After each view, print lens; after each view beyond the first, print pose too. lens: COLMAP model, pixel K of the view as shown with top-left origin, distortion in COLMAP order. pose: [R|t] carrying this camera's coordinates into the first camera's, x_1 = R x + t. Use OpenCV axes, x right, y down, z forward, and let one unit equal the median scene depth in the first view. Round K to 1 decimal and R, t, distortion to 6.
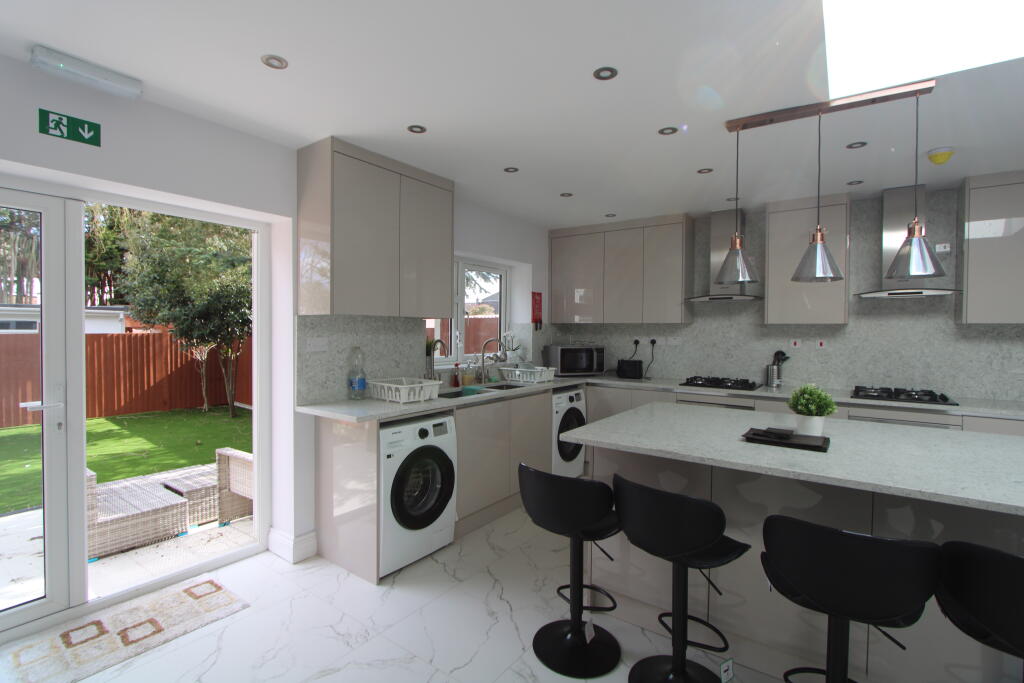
lens RADIAL K [[480.3, 0, 505.2], [0, 480.3, 339.2], [0, 0, 1]] dist [-0.020006, 0.003757]
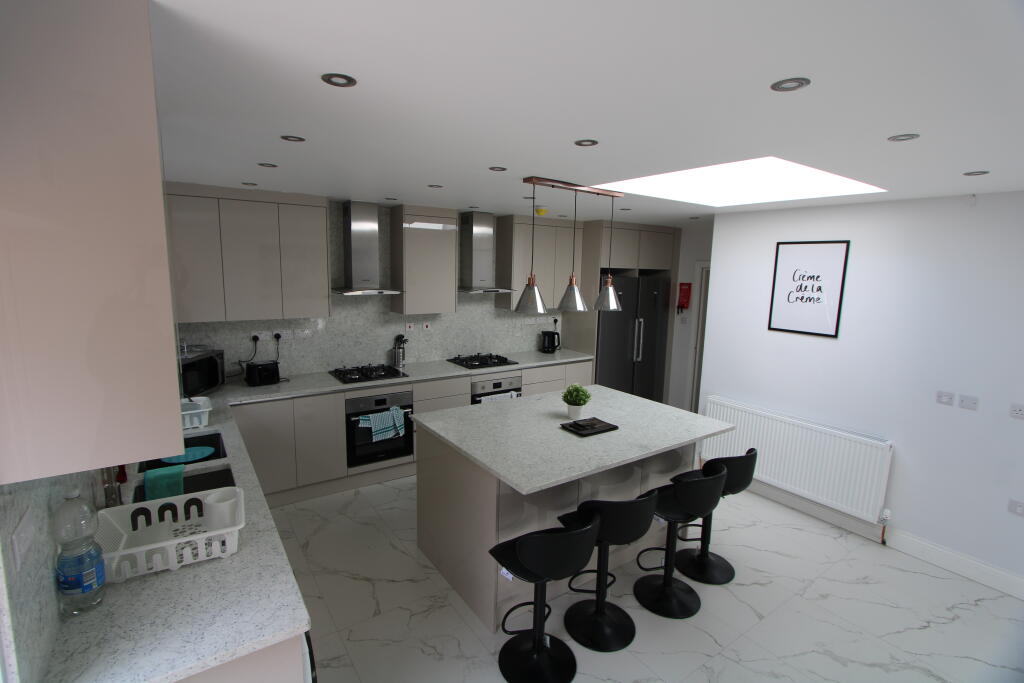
lens RADIAL K [[480.3, 0, 505.2], [0, 480.3, 339.2], [0, 0, 1]] dist [-0.020006, 0.003757]
pose [[0.331485, -0.142533, 0.932632, -0.484246], [0.000250, 0.988536, 0.150988, -0.161184], [-0.943461, -0.049817, 0.327720, 0.445063]]
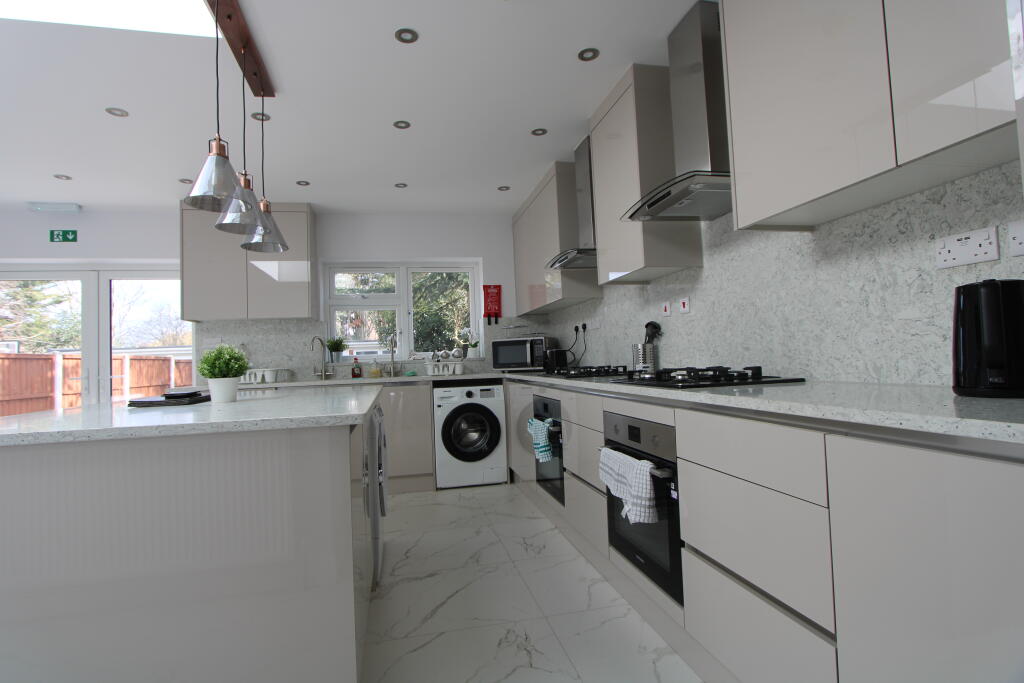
lens RADIAL K [[501.3, 0, 501.1], [0, 501.3, 341.3], [0, 0, 1]] dist [-0.003442, -0.000092]
pose [[0.740819, -0.062190, -0.668820, 1.028978], [0.032794, 0.997866, -0.056463, 0.097664], [0.670904, 0.019896, 0.741277, 0.389747]]
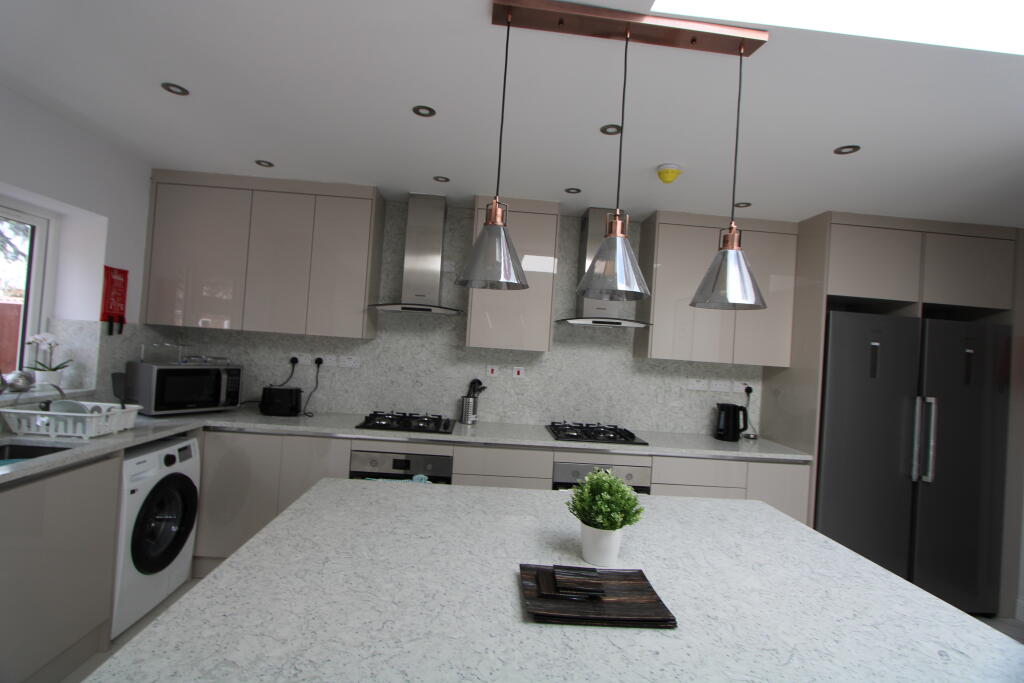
lens RADIAL K [[480.3, 0, 505.2], [0, 480.3, 339.2], [0, 0, 1]] dist [-0.020006, 0.003757]
pose [[0.772726, 0.054631, 0.632384, 0.098872], [-0.047657, 0.998471, -0.028024, -0.027594], [-0.632948, -0.008483, 0.774148, 0.378544]]
